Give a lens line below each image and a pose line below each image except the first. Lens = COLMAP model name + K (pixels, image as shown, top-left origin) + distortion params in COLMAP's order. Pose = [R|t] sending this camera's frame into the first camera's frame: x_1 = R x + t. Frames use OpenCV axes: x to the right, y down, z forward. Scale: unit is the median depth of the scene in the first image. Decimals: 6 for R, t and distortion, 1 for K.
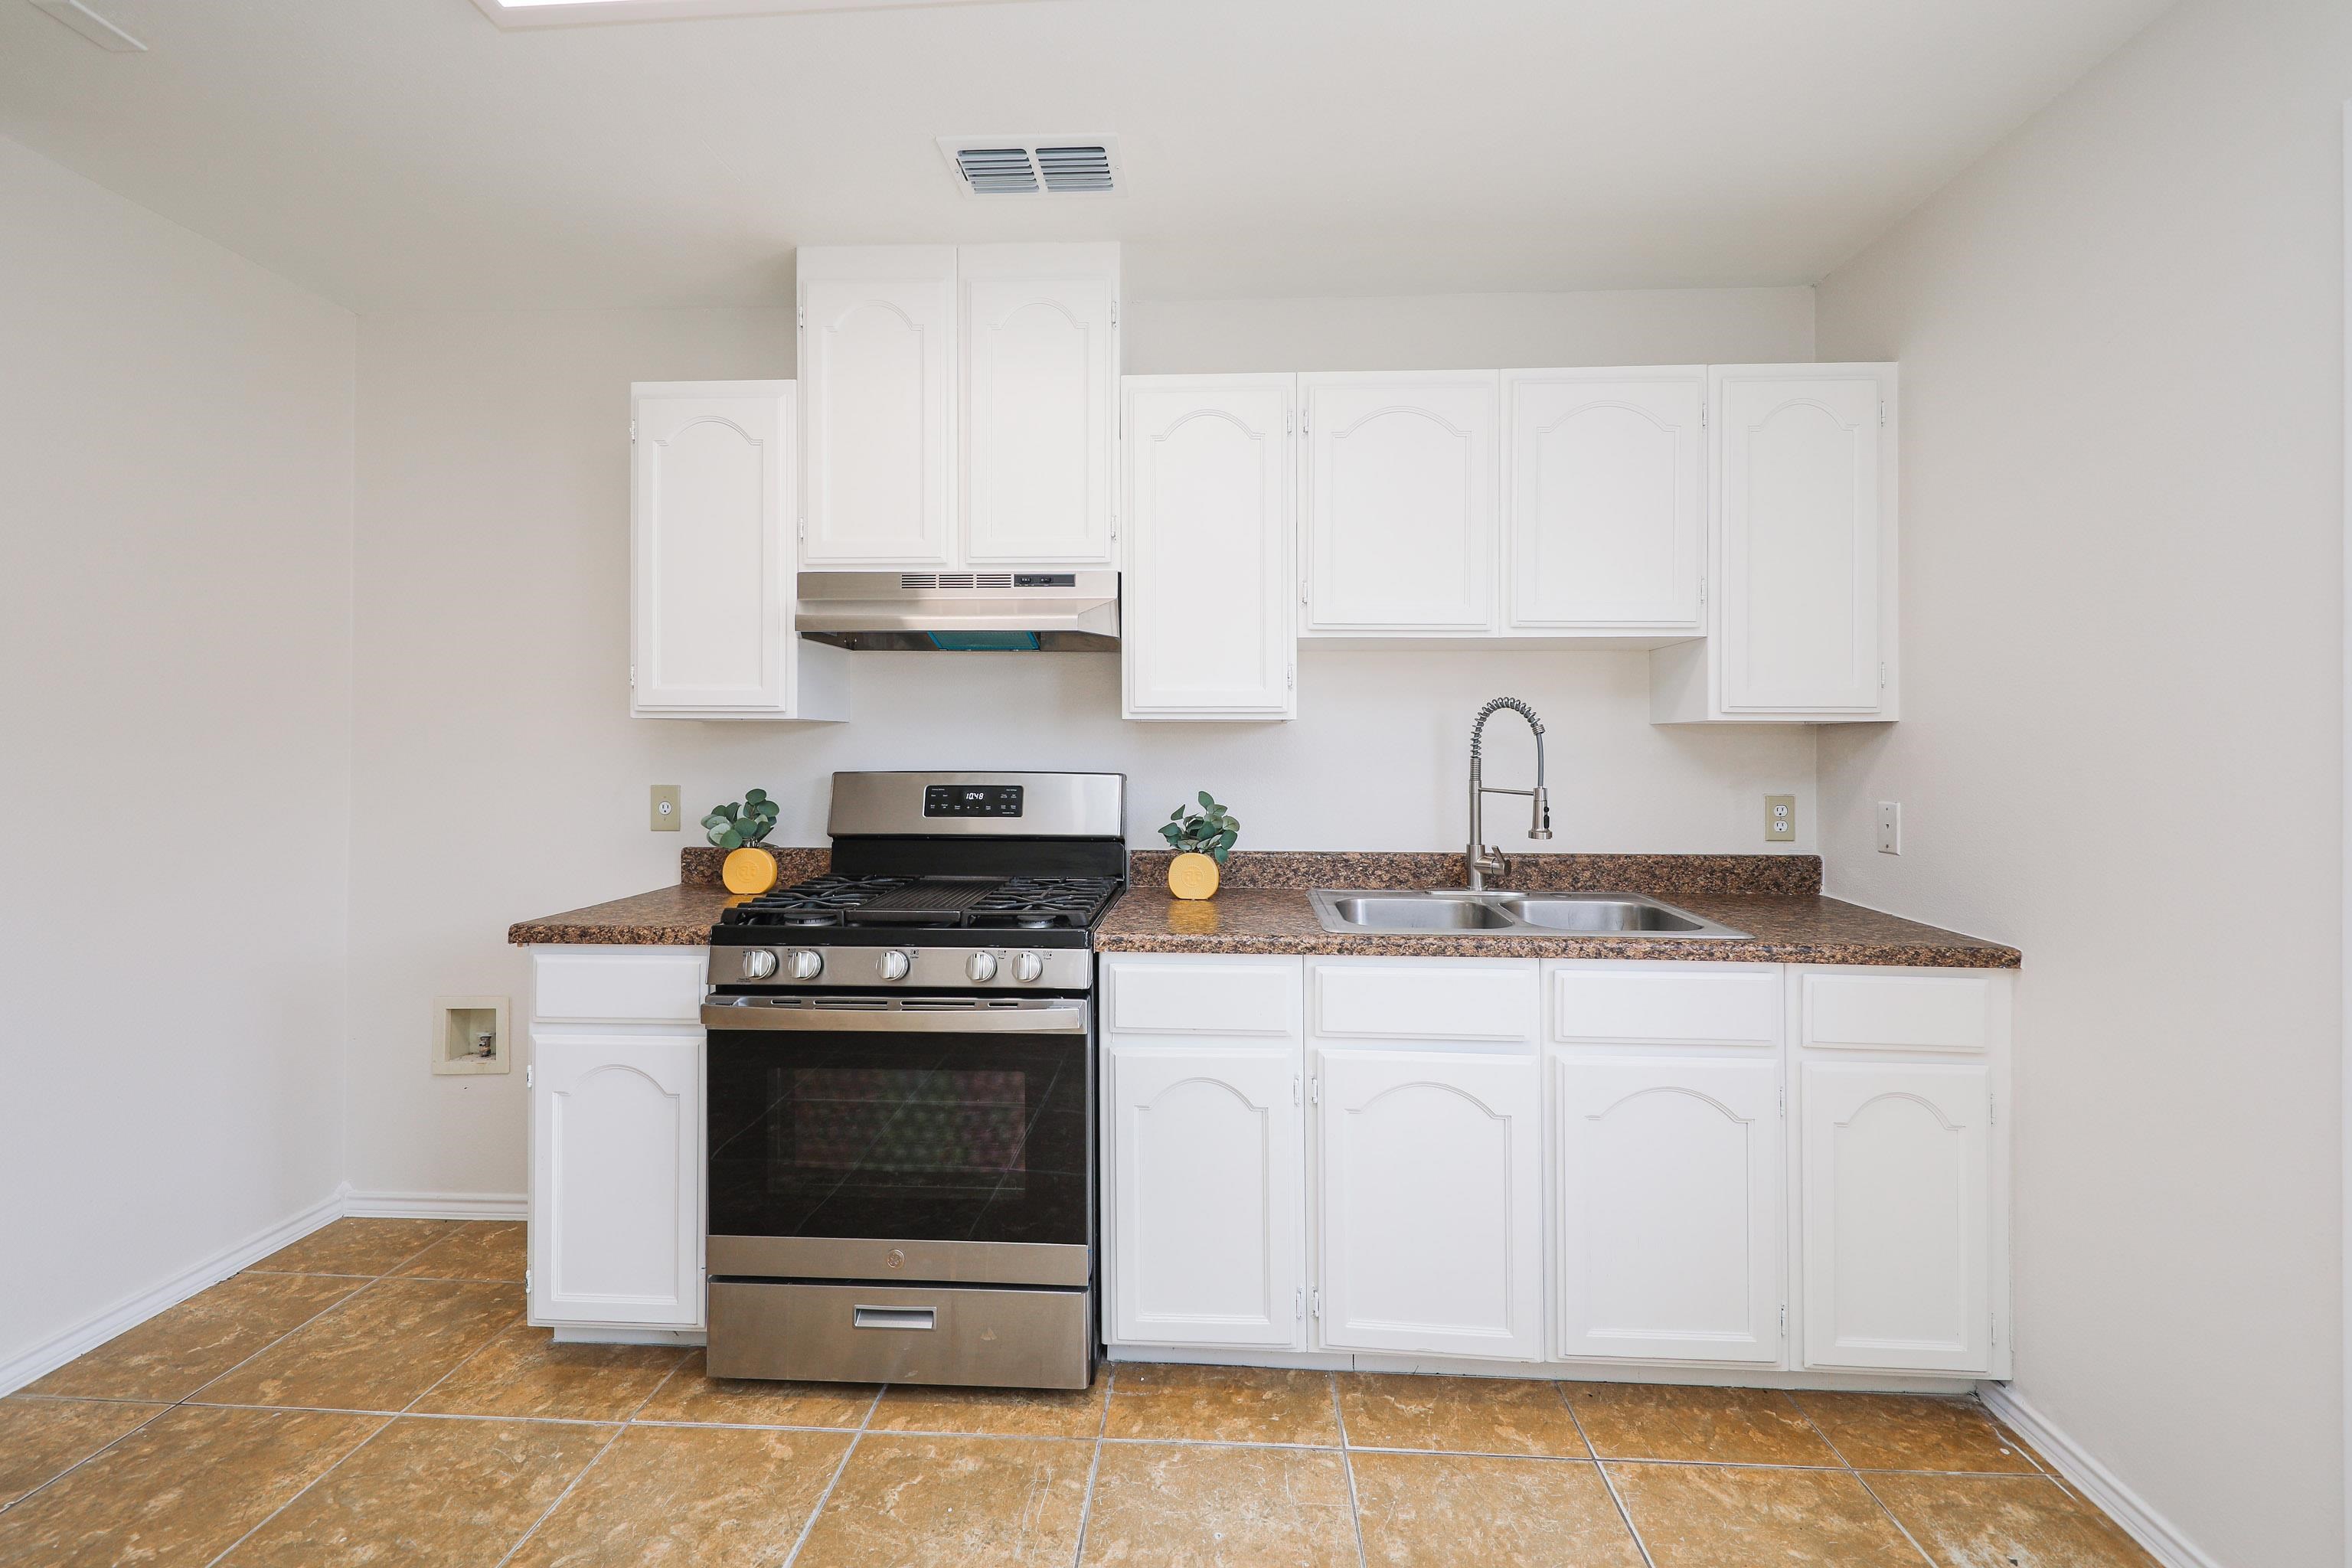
lens RADIAL K [[958.1, 0, 1178.1], [0, 958.1, 736.5], [0, 0, 1]] dist [0.013198, -0.006298]
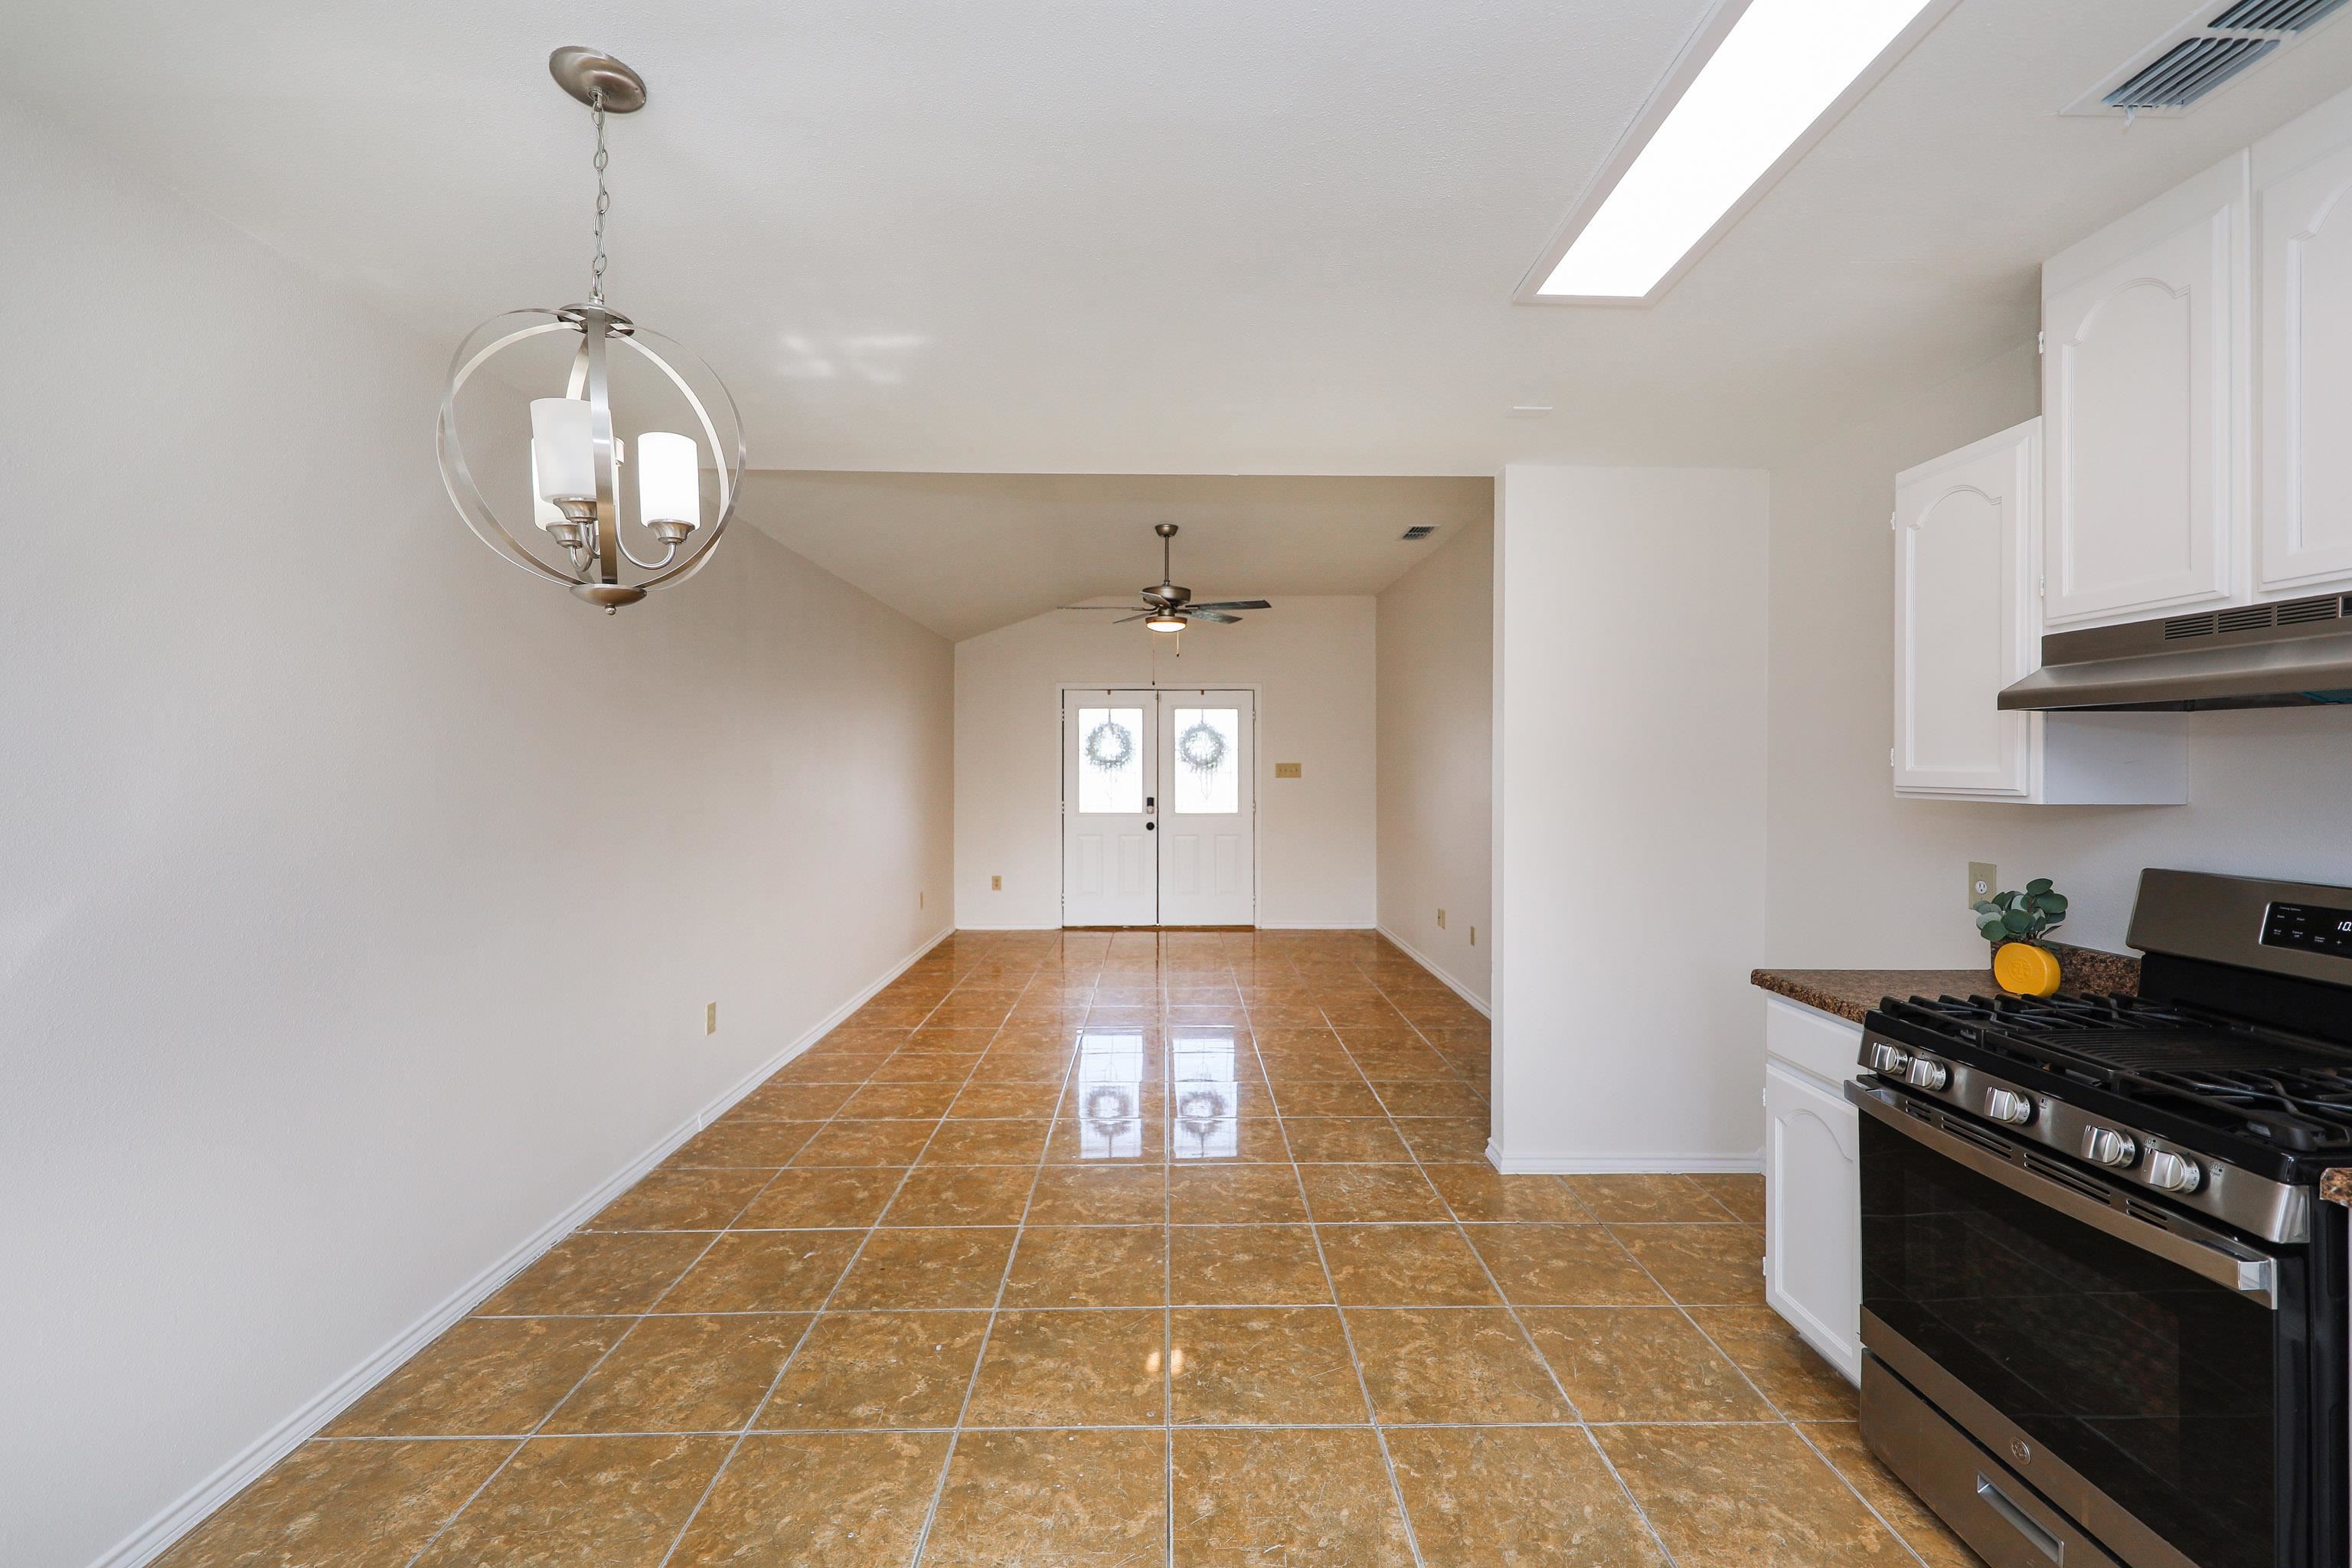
lens RADIAL K [[958.1, 0, 1196.2], [0, 958.1, 766.4], [0, 0, 1]] dist [0.013198, -0.006298]
pose [[0.082866, -0.003235, -0.996555, 0.446980], [0.004365, 0.999986, -0.002883, -0.058049], [0.996551, -0.004111, 0.082879, 0.180347]]
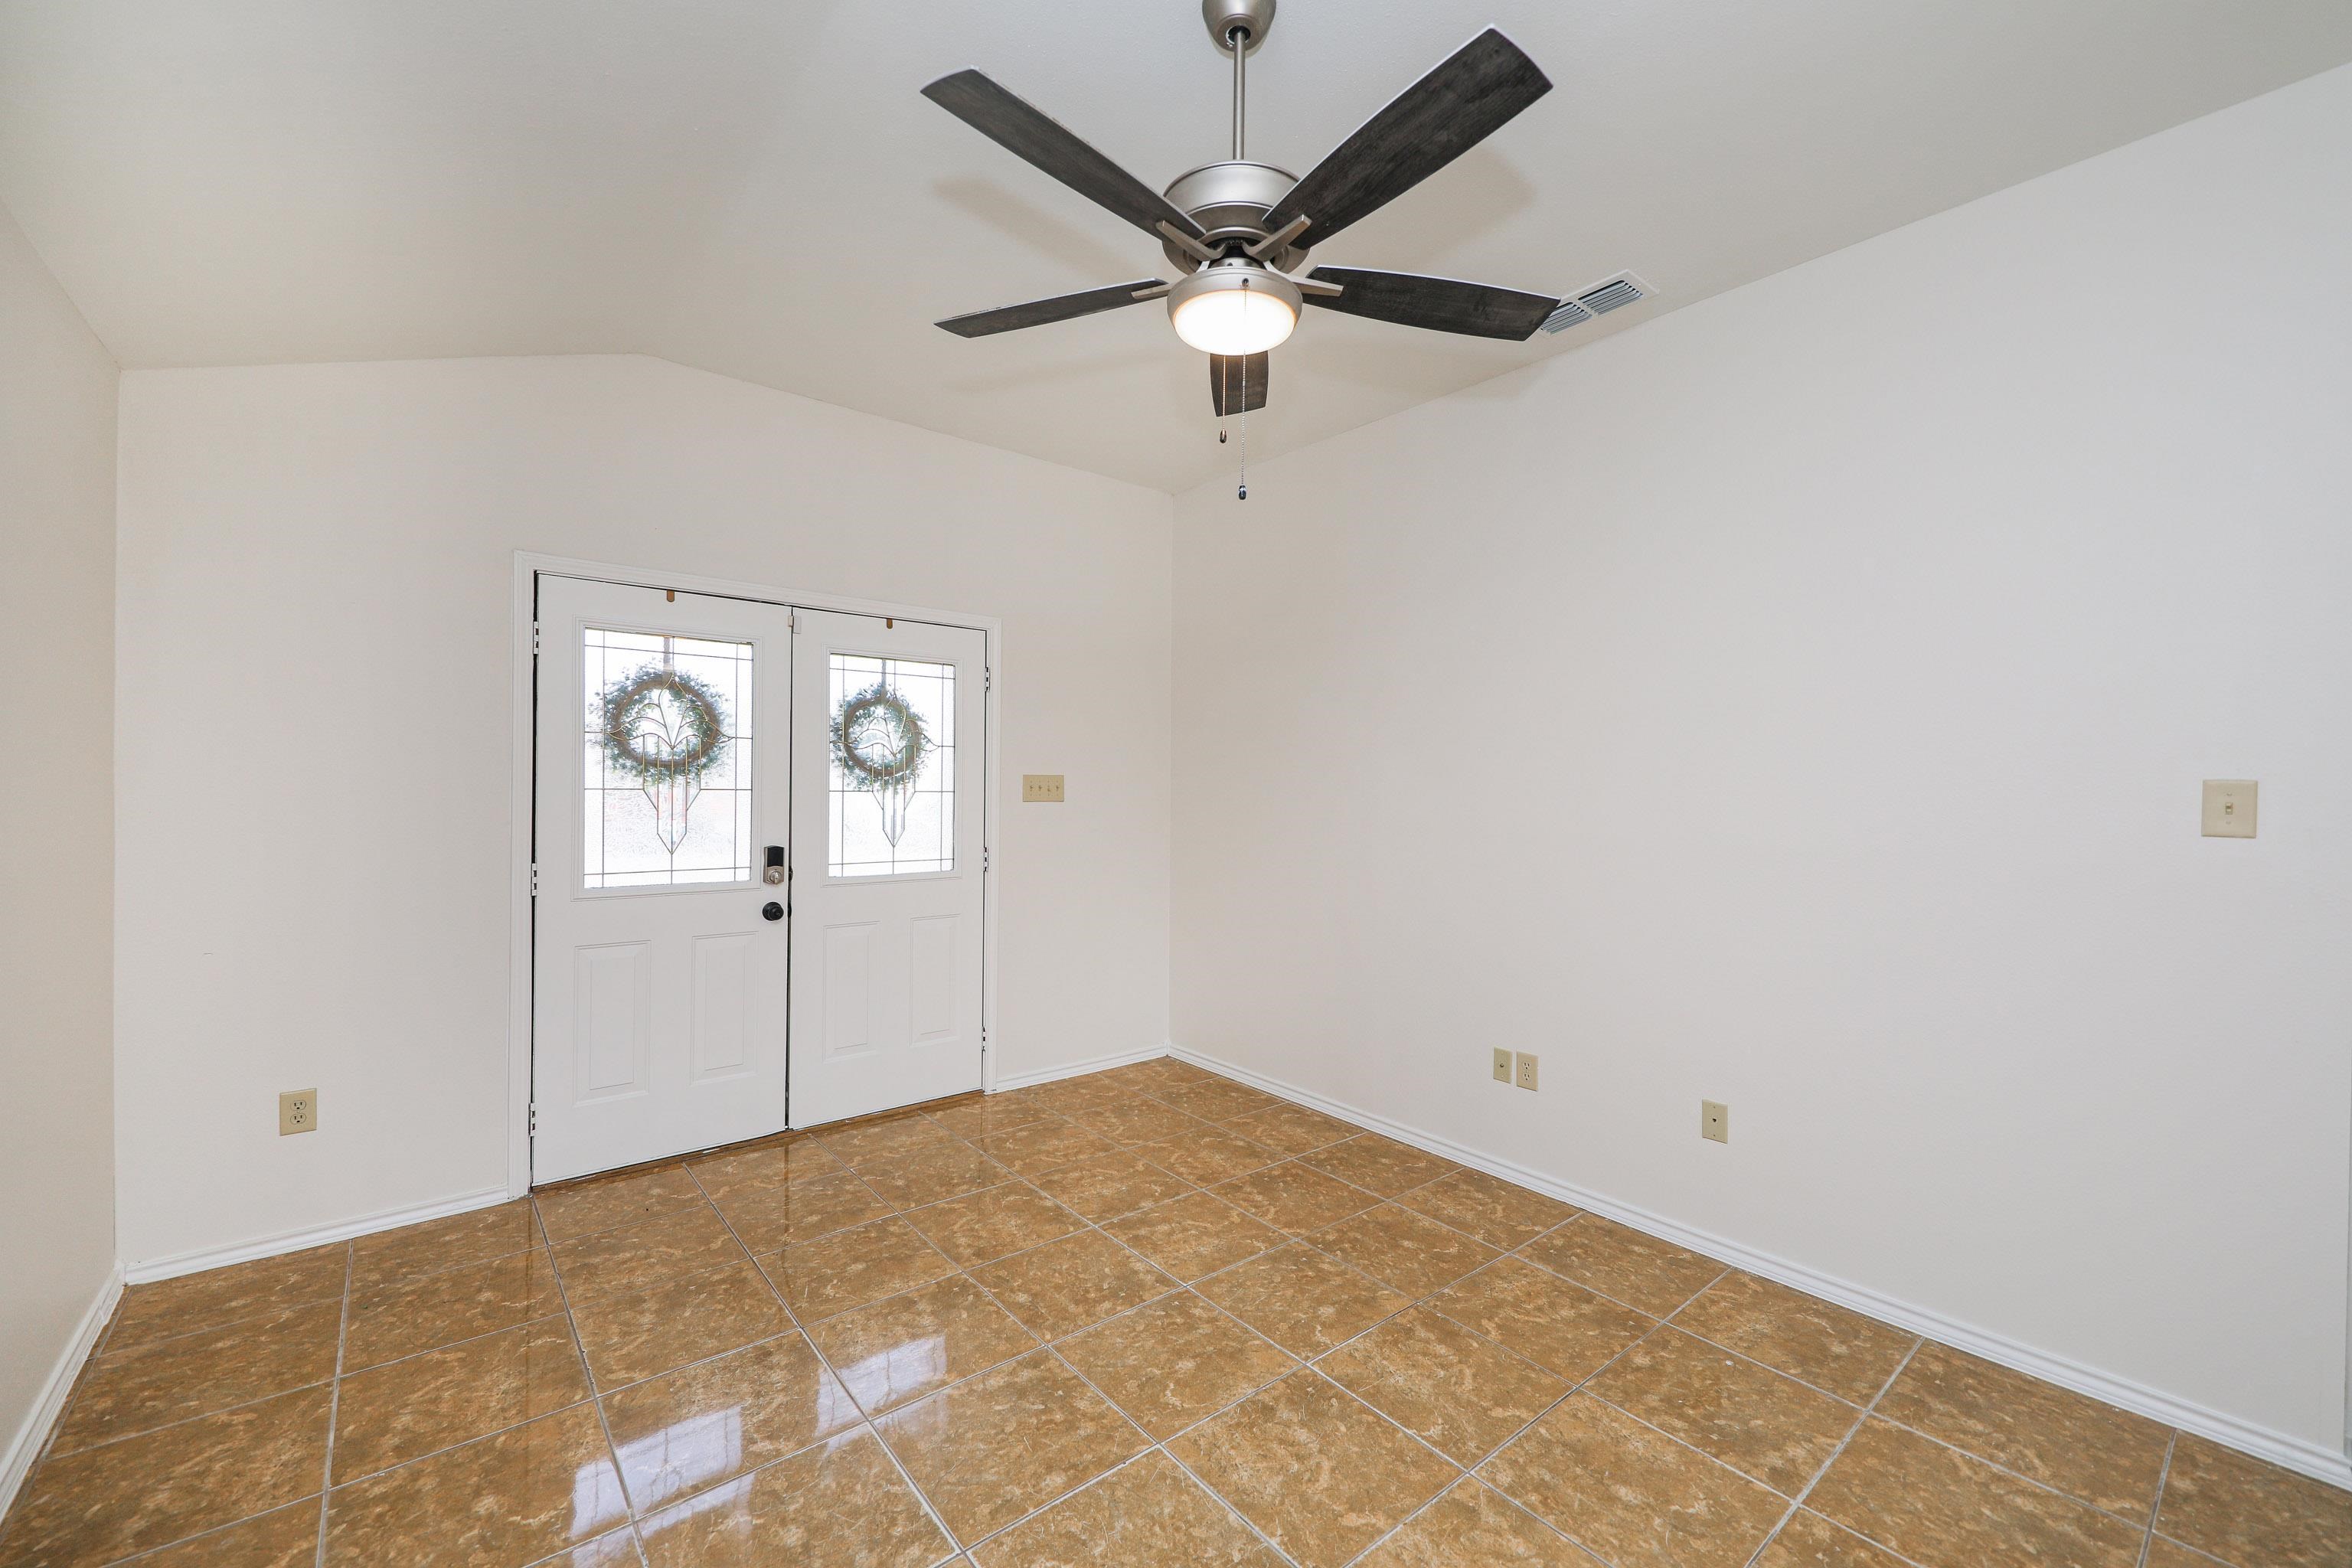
lens RADIAL K [[958.1, 0, 1199.9], [0, 958.1, 787.6], [0, 0, 1]] dist [0.013198, -0.006298]
pose [[0.689365, 0.007627, -0.724374, -1.764390], [-0.004549, 0.999970, 0.006199, -0.065649], [0.724400, -0.000978, 0.689379, -0.342951]]
